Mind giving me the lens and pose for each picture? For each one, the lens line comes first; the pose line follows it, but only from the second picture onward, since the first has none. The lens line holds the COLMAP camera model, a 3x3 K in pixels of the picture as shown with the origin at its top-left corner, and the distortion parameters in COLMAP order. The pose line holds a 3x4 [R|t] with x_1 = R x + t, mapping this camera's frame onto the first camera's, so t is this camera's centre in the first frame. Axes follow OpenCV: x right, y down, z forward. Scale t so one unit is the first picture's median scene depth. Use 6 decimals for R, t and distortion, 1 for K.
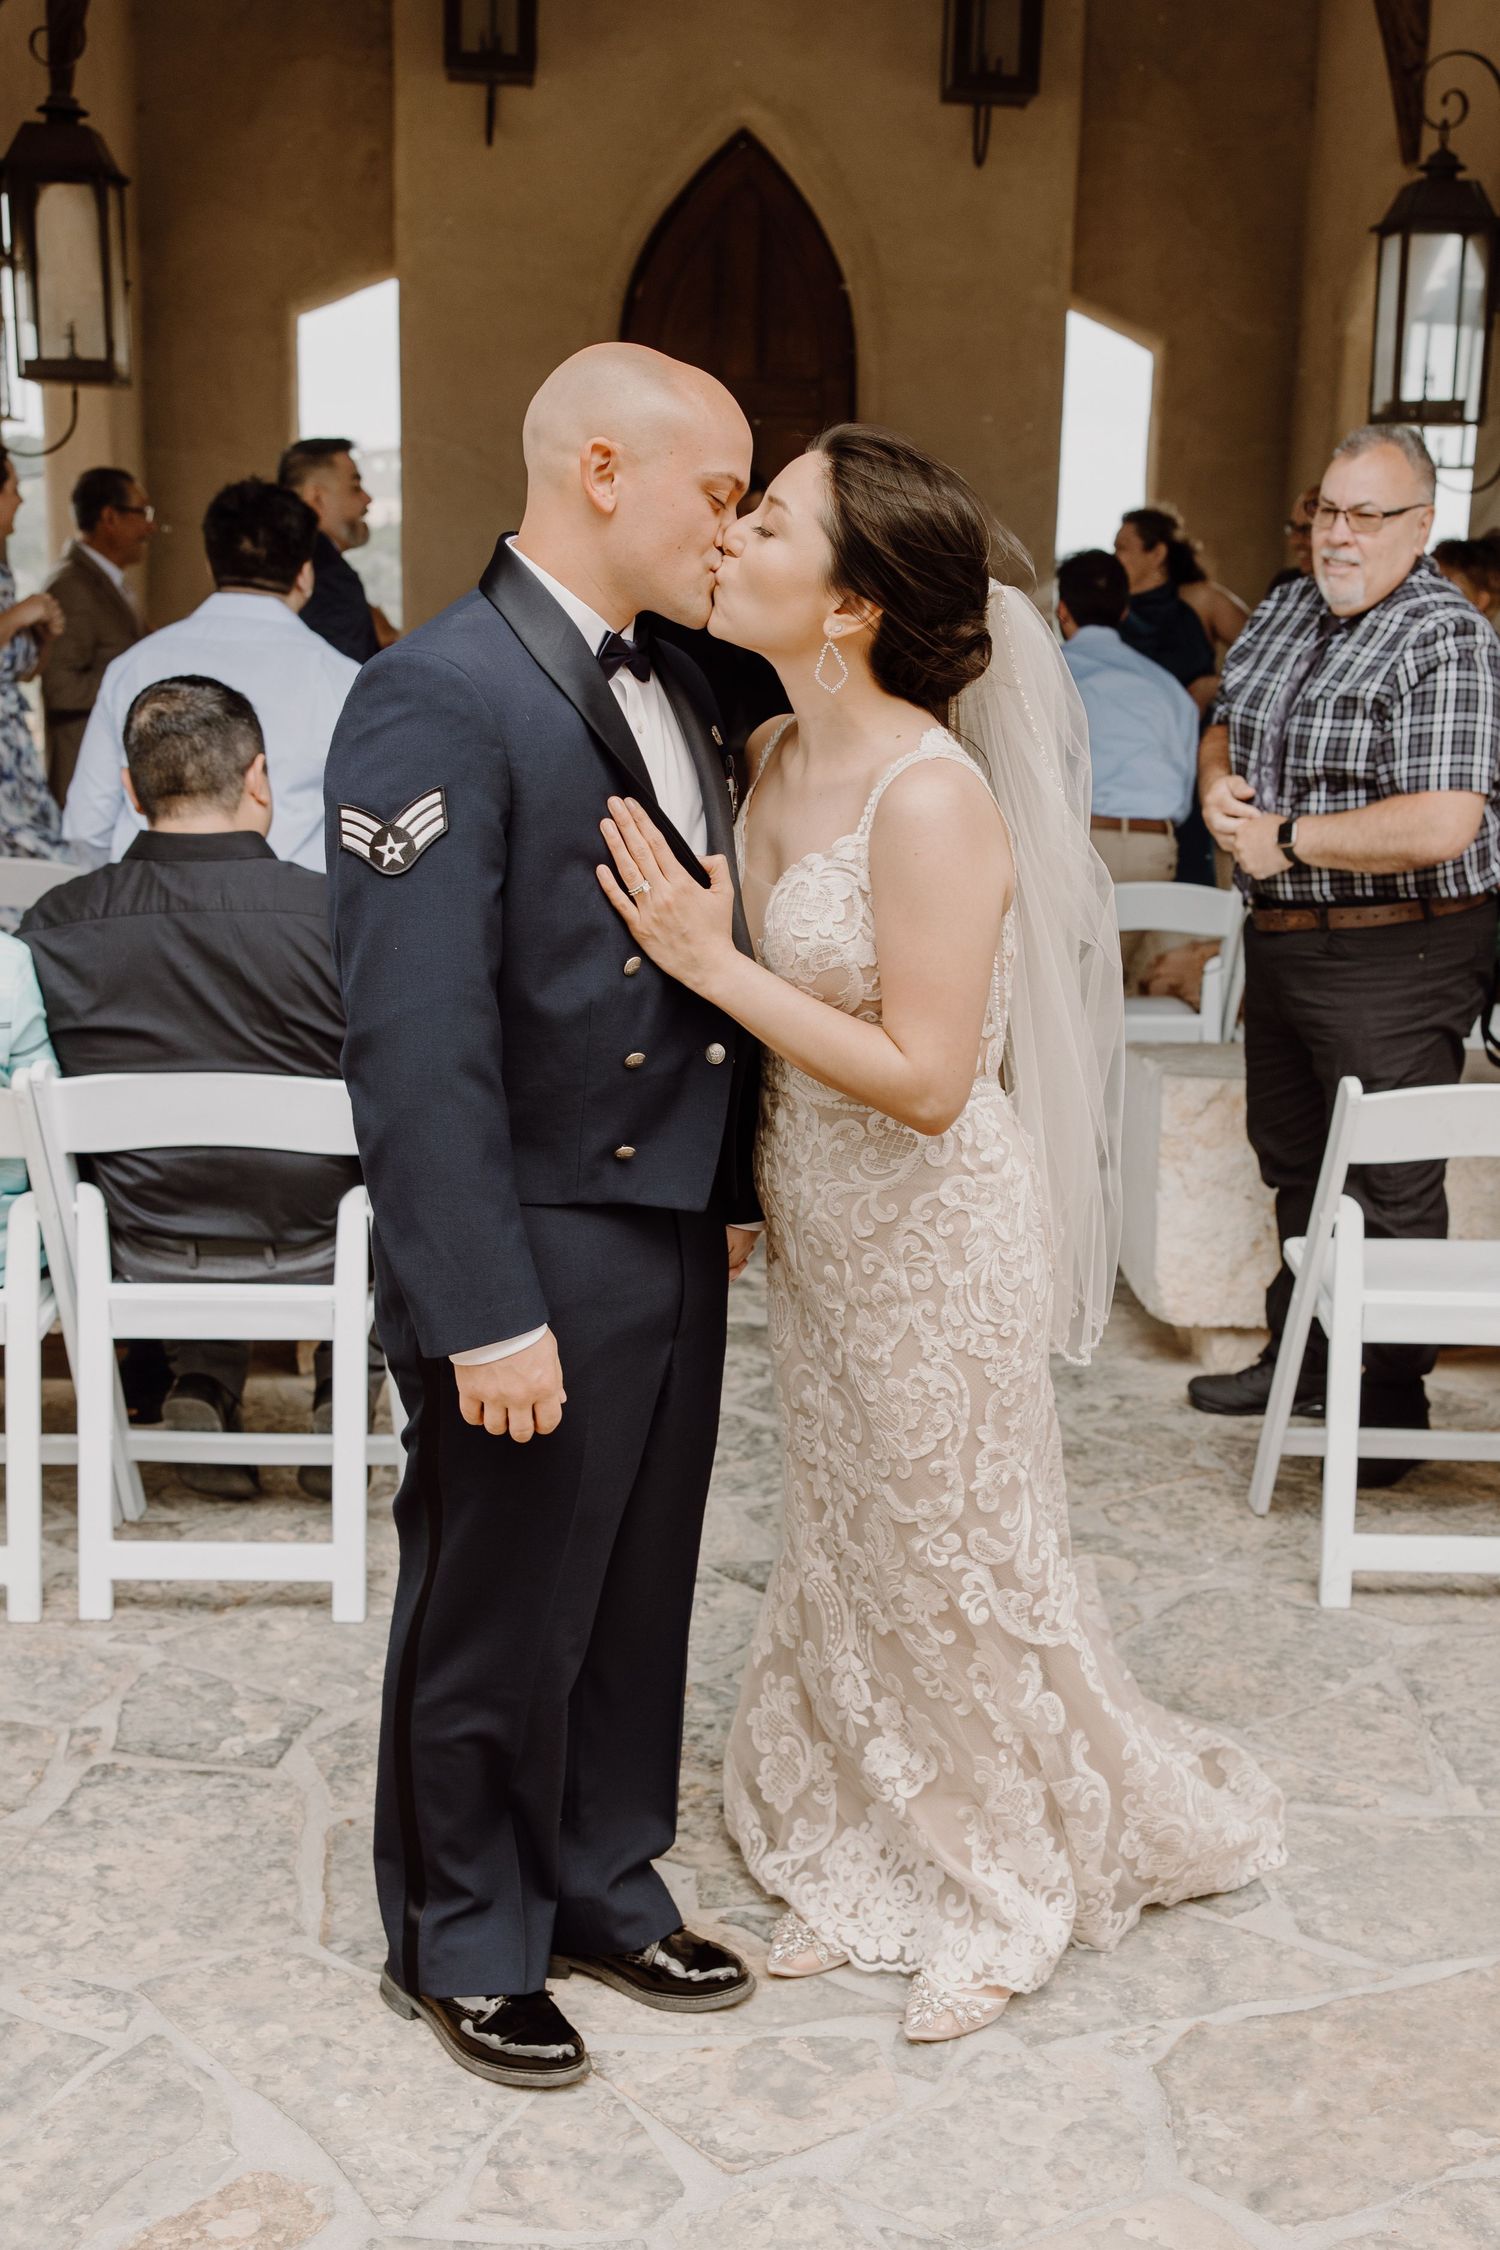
lens RADIAL K [[2698.4, 0, 750.0], [0, 2698.4, 1125.0], [0, 0, 1]] dist [0.010506, 0.002857]
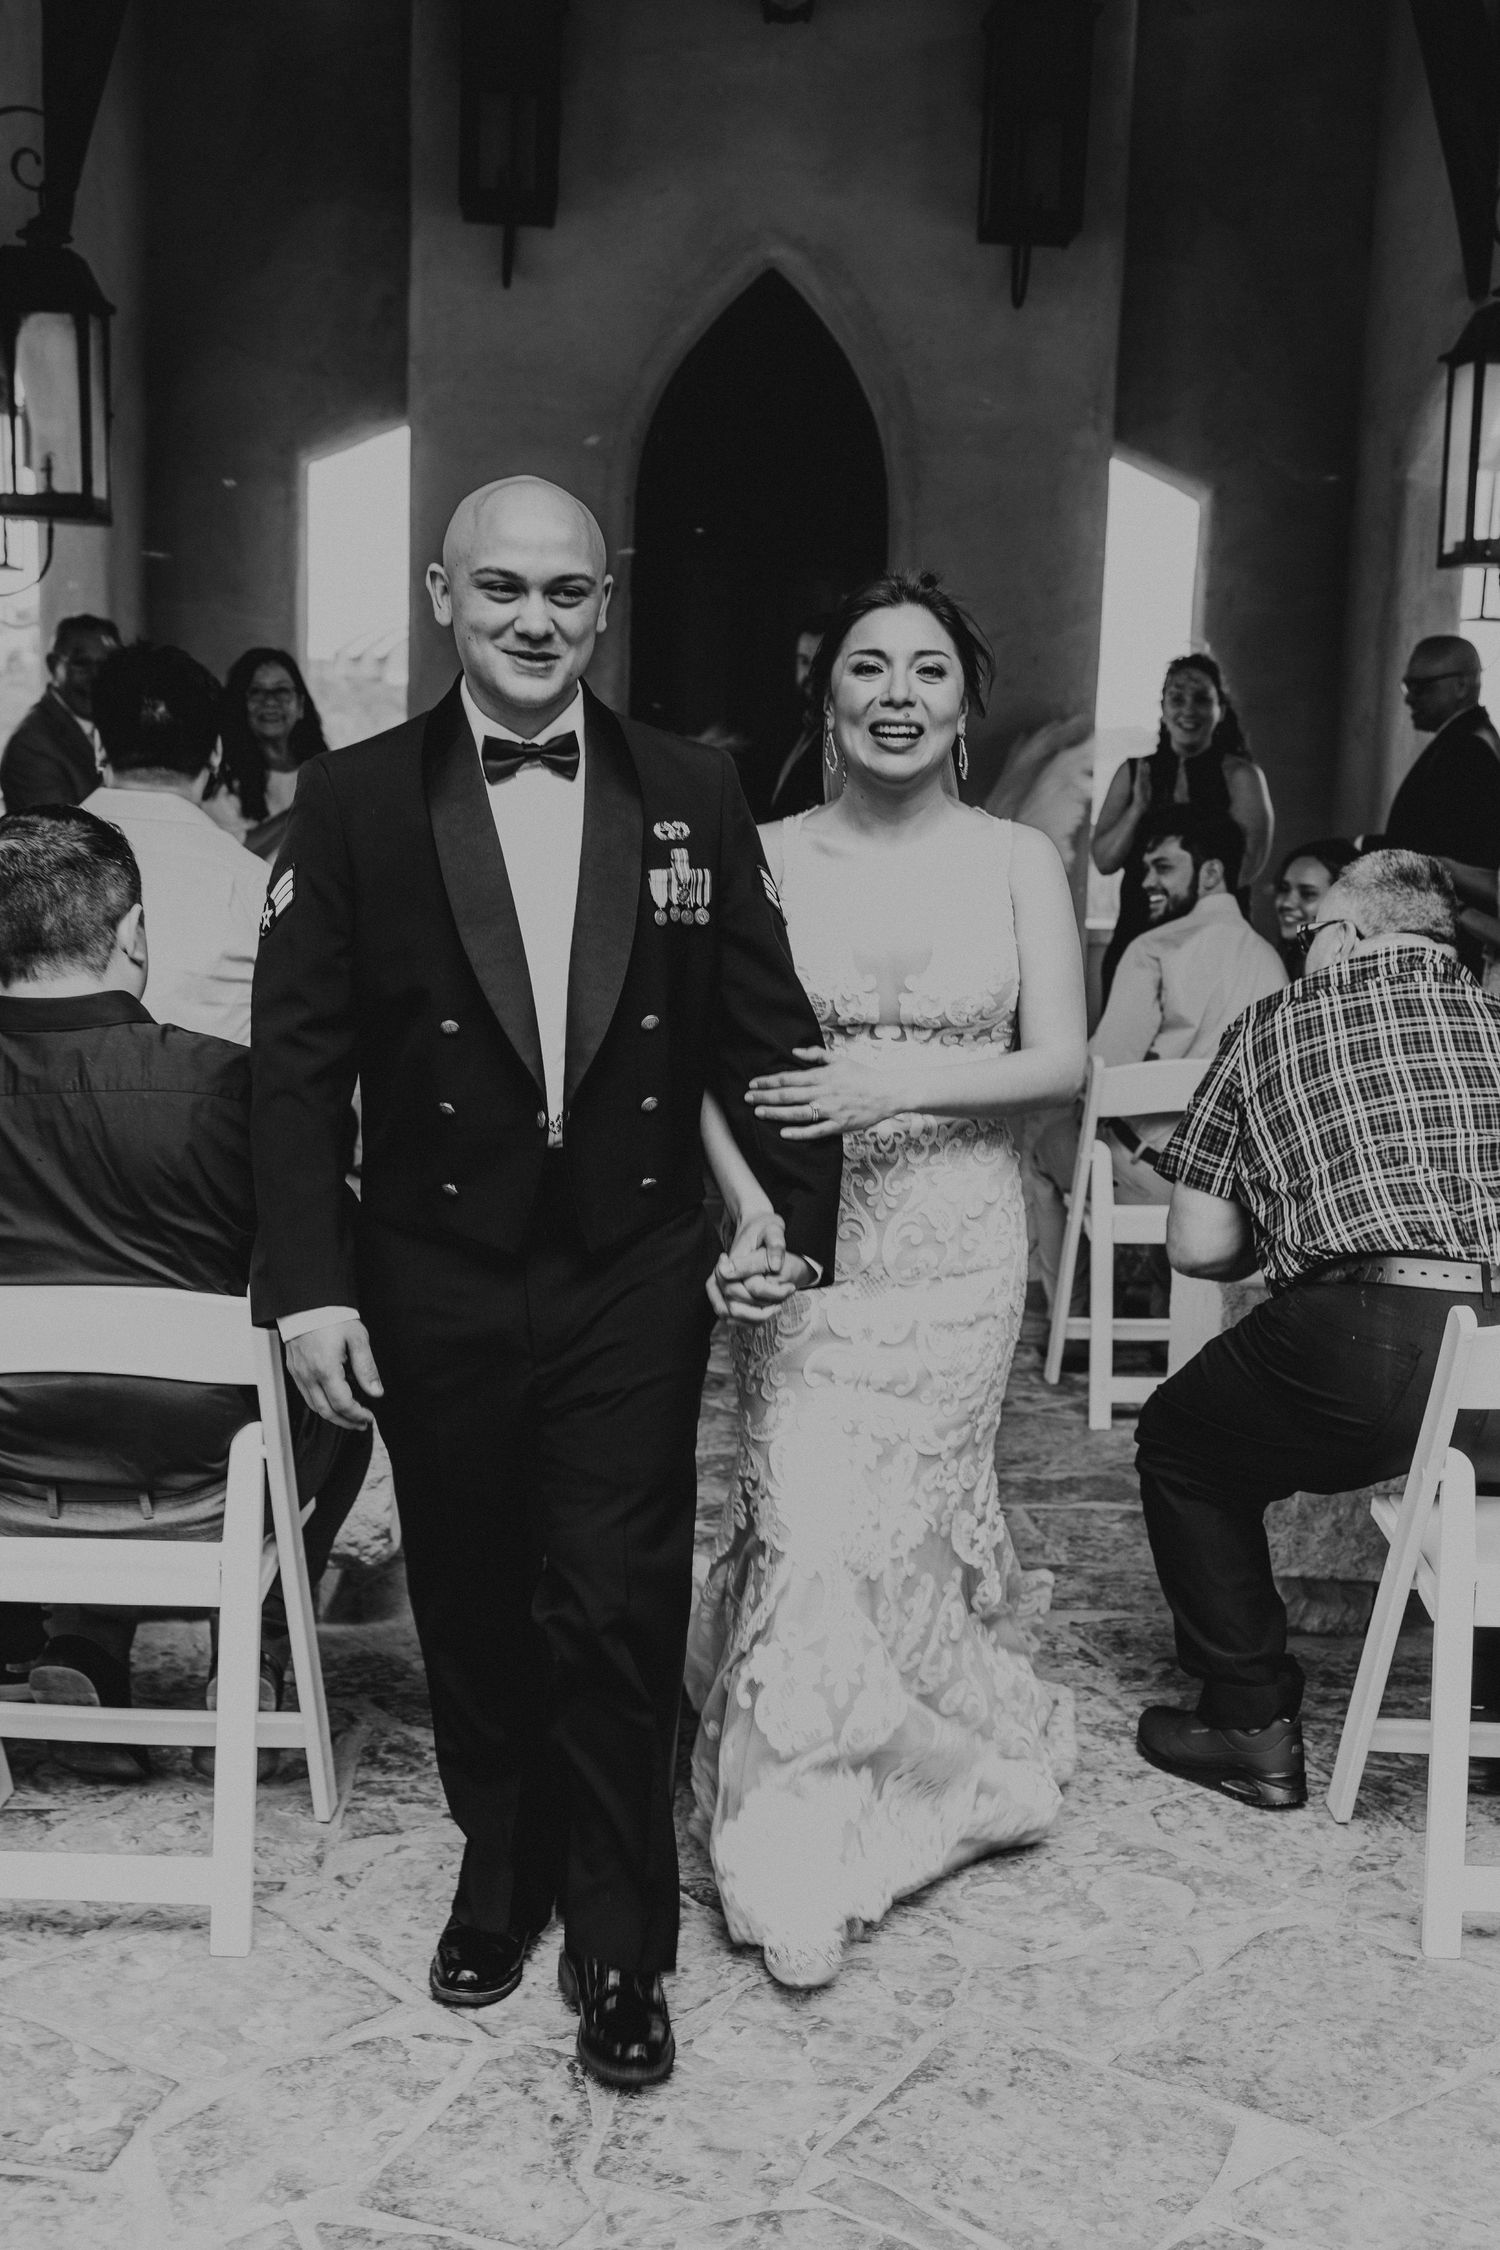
lens RADIAL K [[2199.3, 0, 750.0], [0, 2199.3, 1125.0], [0, 0, 1]] dist [0.009767, 0.012908]
pose [[0.999184, 0.010341, -0.039040, 0.032302], [-0.012289, 0.998675, -0.049975, -0.035748], [0.038472, 0.050414, 0.997987, 0.319168]]
